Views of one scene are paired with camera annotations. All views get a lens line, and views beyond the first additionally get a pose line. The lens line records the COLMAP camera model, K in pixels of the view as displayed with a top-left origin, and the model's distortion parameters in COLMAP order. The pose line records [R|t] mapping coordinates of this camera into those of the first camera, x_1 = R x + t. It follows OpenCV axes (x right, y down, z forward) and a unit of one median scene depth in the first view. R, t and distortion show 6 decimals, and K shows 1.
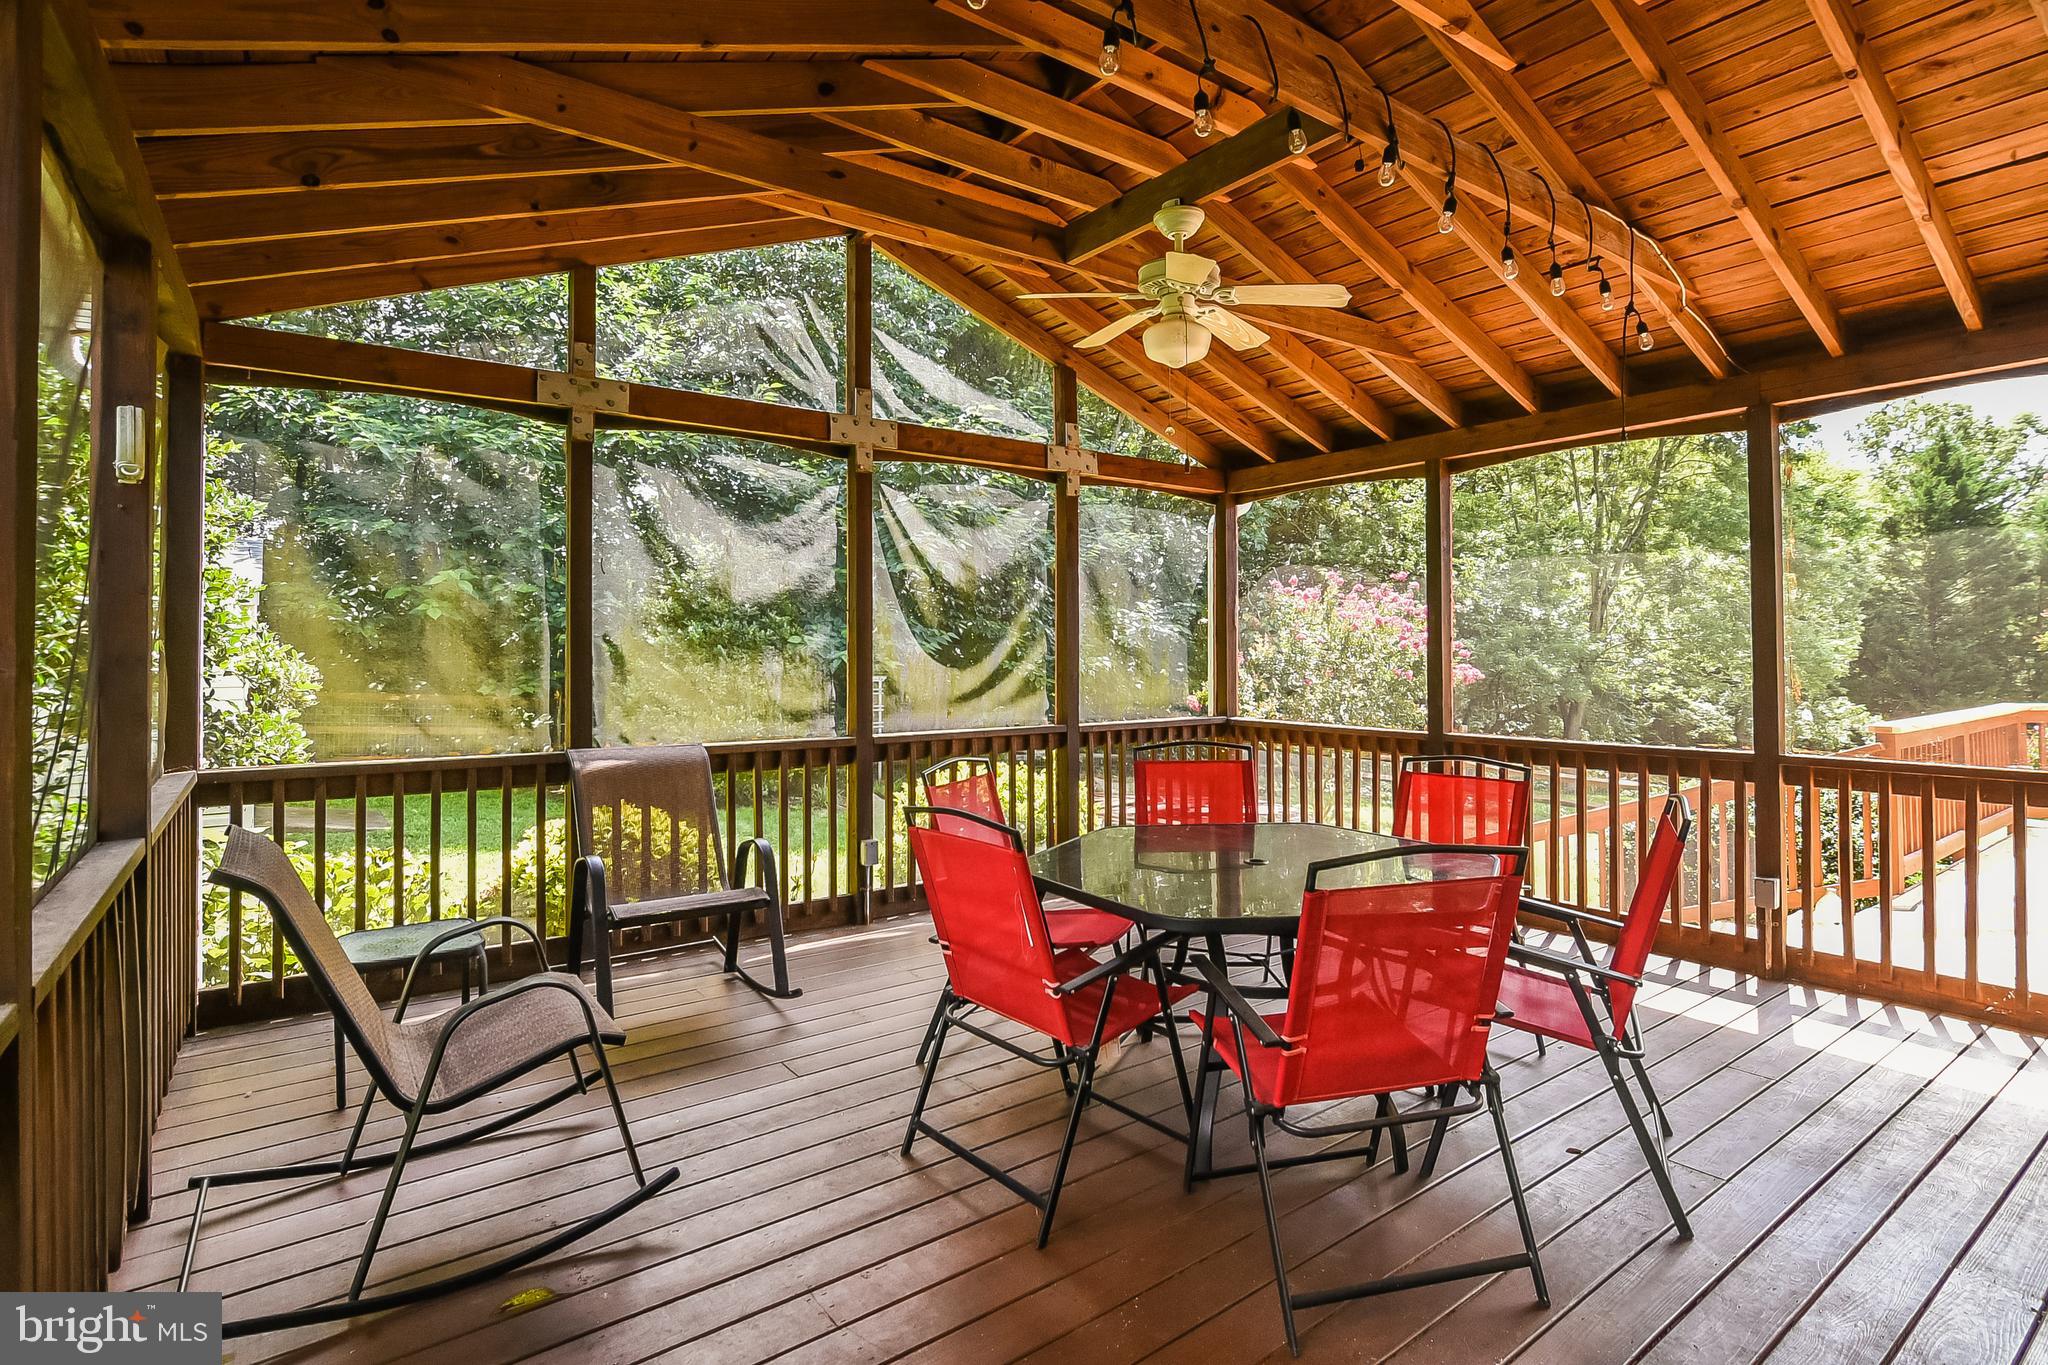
lens RADIAL K [[1026.3, 0, 1019.9], [0, 1026.3, 664.1], [0, 0, 1]] dist [-0.004705, 0.009384]
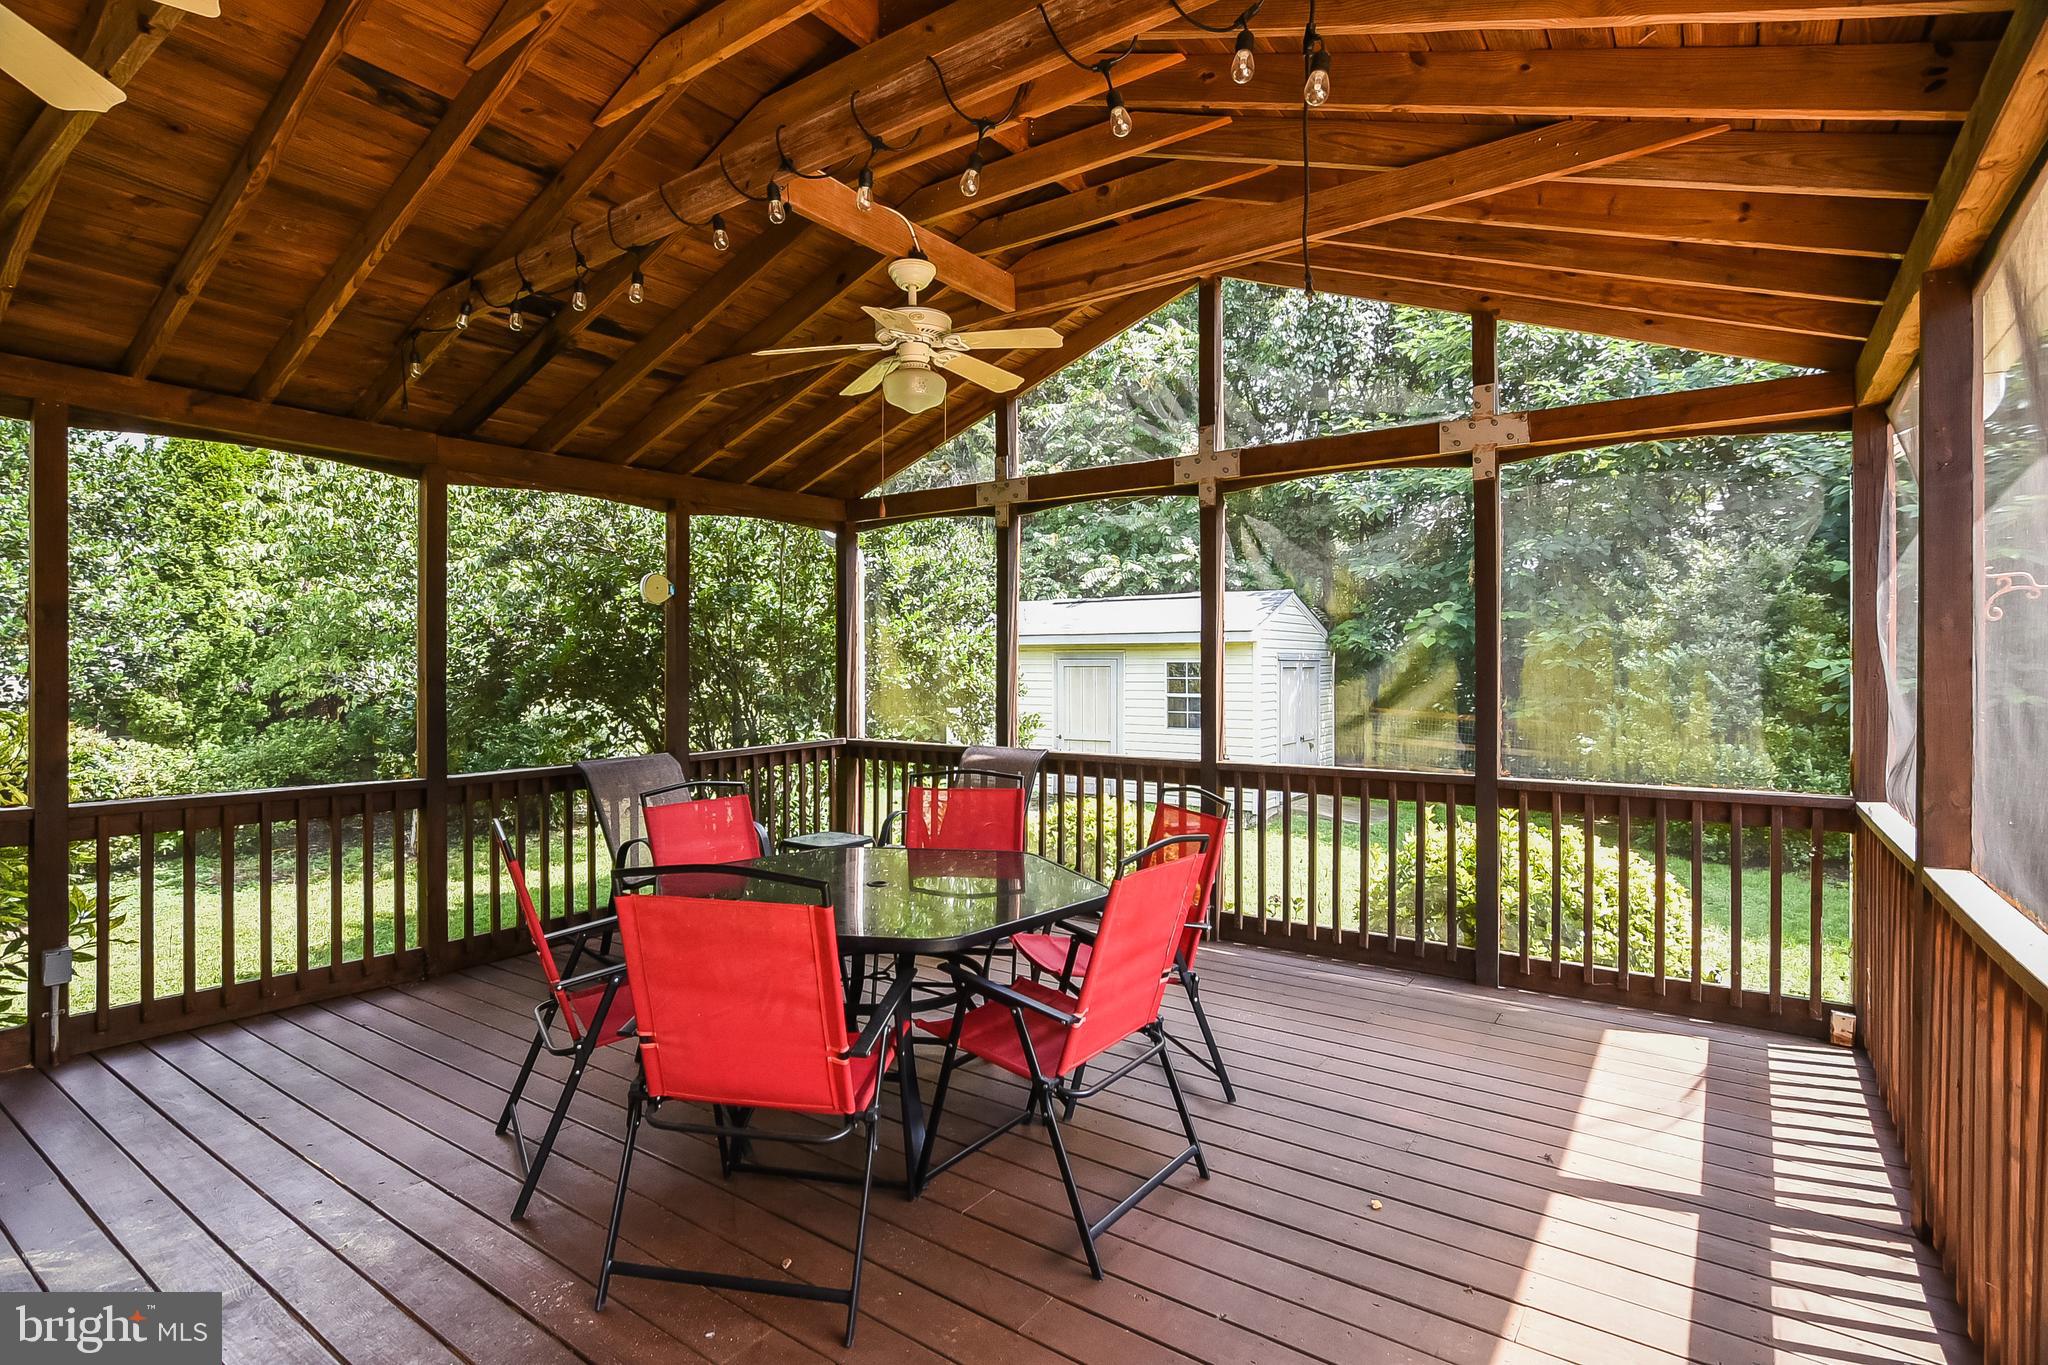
lens RADIAL K [[972.7, 0, 1024.0], [0, 972.7, 682.5], [0, 0, 1]] dist [-0.002344, 0.000007]
pose [[0.316768, 0.010283, -0.948447, 0.646447], [-0.023893, 0.999710, 0.002859, -0.003816], [0.948202, 0.021756, 0.316922, 0.450632]]
